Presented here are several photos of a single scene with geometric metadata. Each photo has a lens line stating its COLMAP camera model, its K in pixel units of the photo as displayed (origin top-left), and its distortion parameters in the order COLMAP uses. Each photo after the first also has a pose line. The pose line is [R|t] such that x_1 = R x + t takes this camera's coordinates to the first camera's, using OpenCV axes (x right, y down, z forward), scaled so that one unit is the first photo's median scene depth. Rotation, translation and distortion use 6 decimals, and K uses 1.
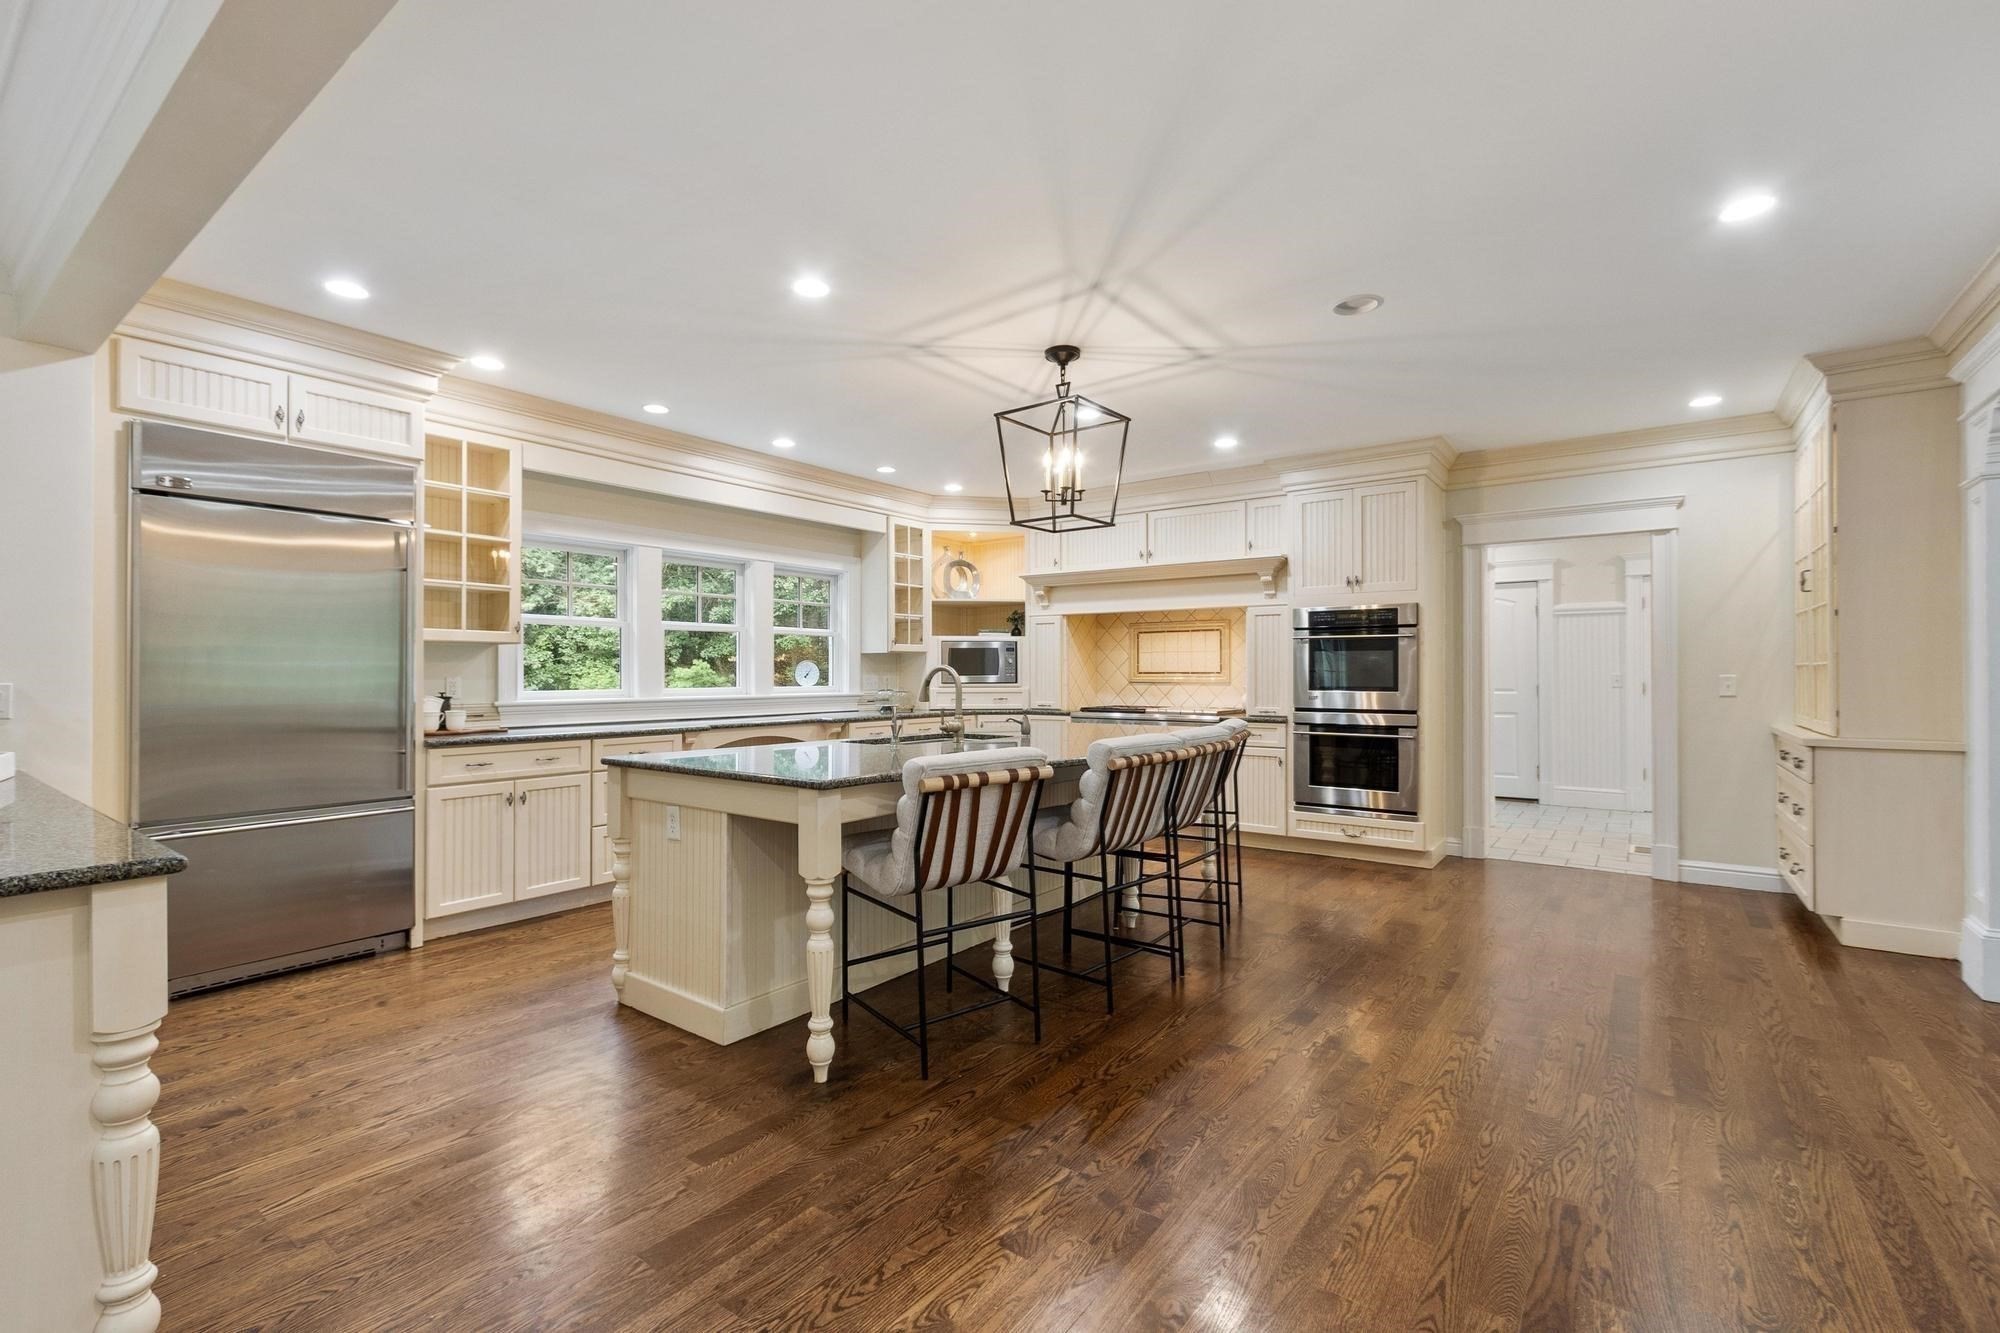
lens RADIAL K [[874.5, 0, 1002.1], [0, 874.5, 666.0], [0, 0, 1]] dist [0.000511, 0.000012]
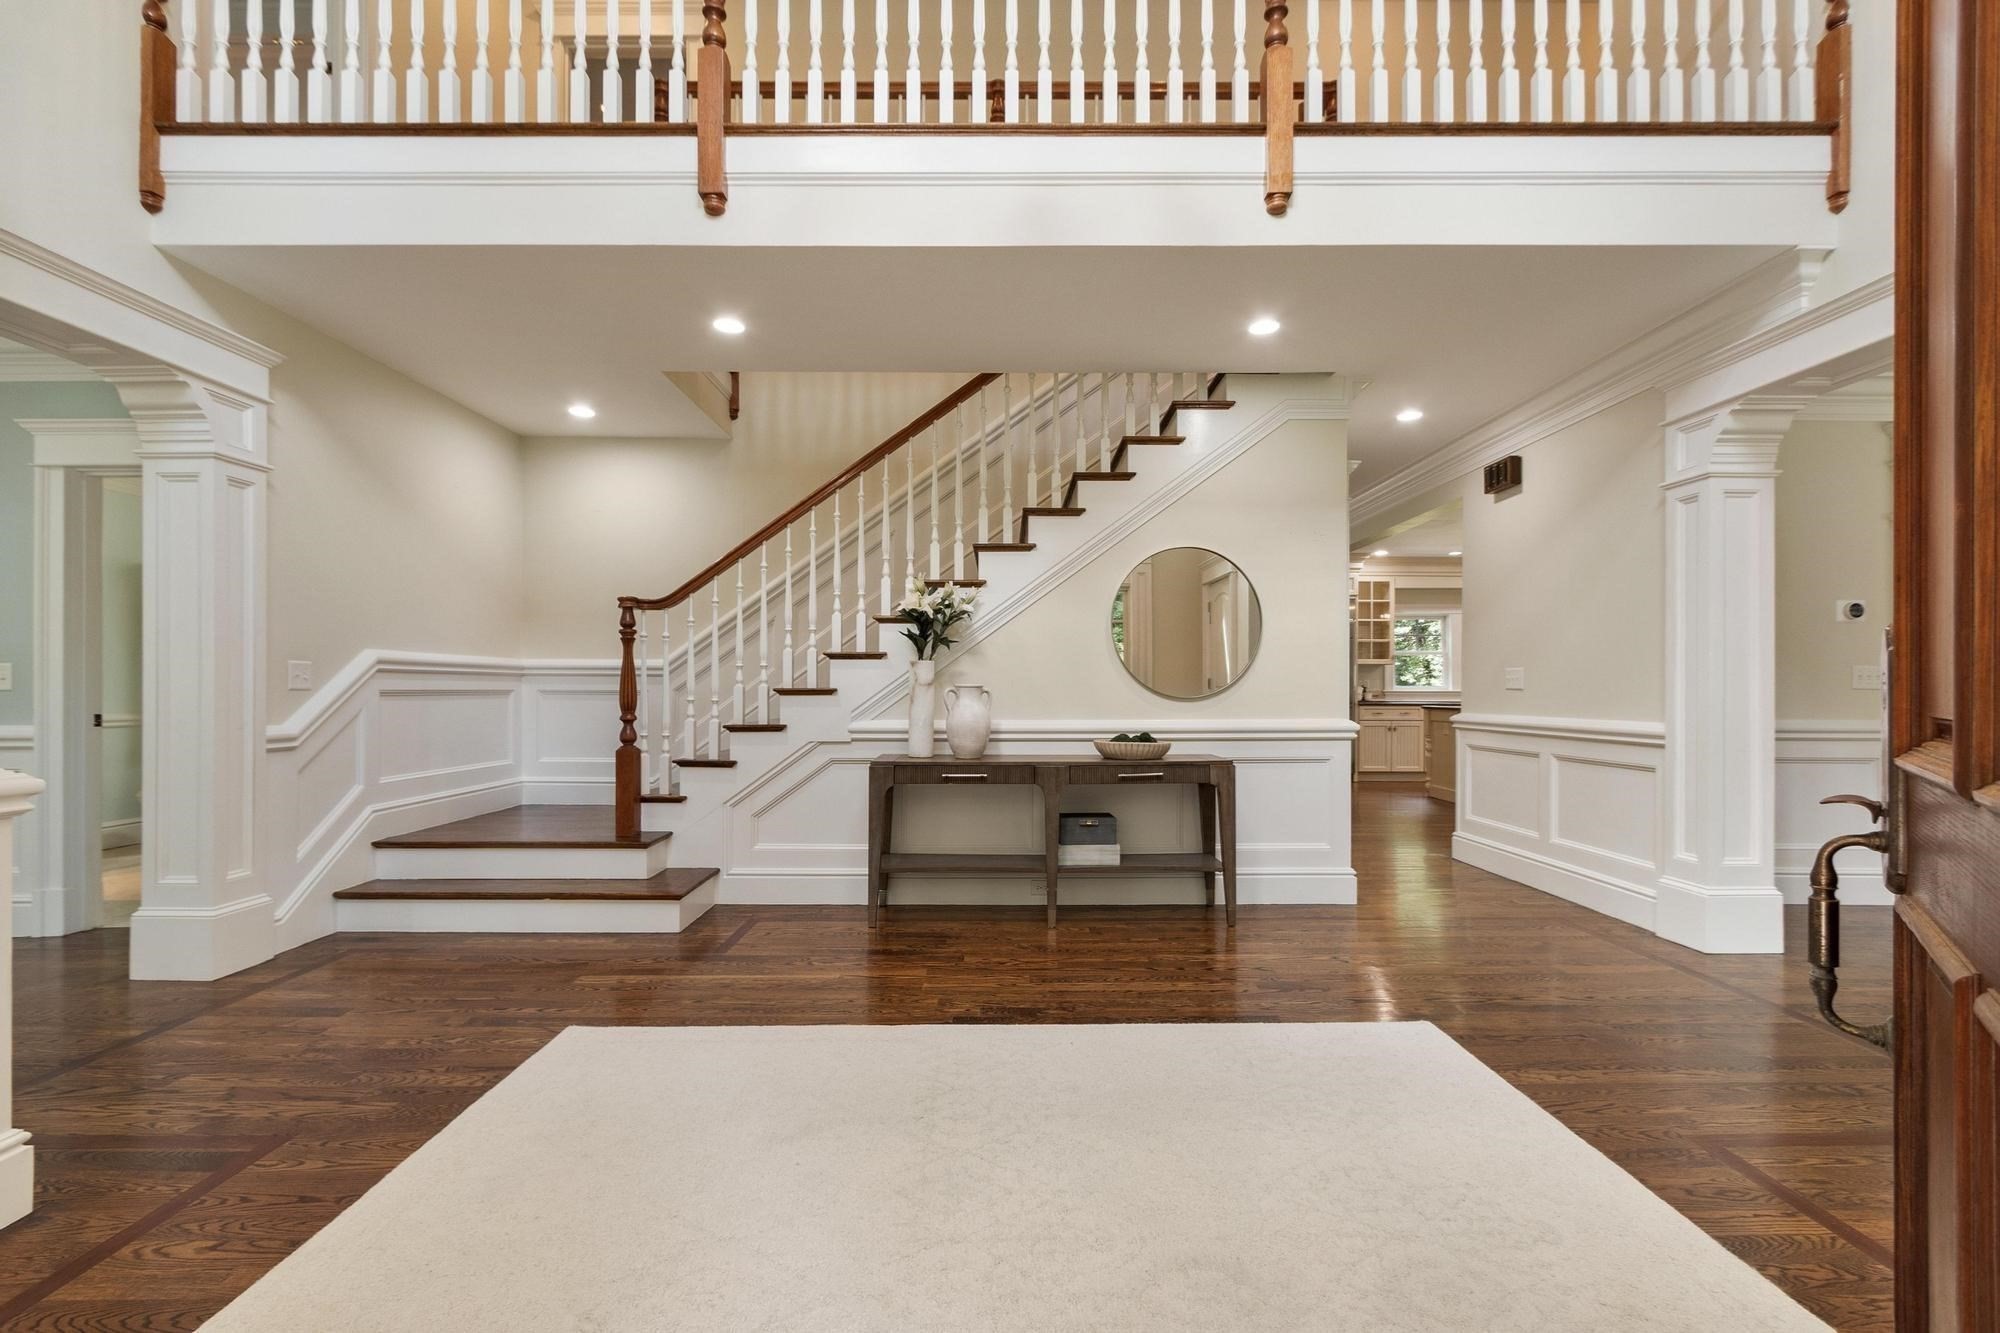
lens RADIAL K [[874.5, 0, 992.9], [0, 874.5, 681.6], [0, 0, 1]] dist [0.000511, 0.000012]
pose [[0.594634, 0.002681, -0.803992, 0.689340], [-0.003028, 0.999995, 0.001095, 0.019074], [0.803991, 0.001783, 0.594639, -1.248436]]
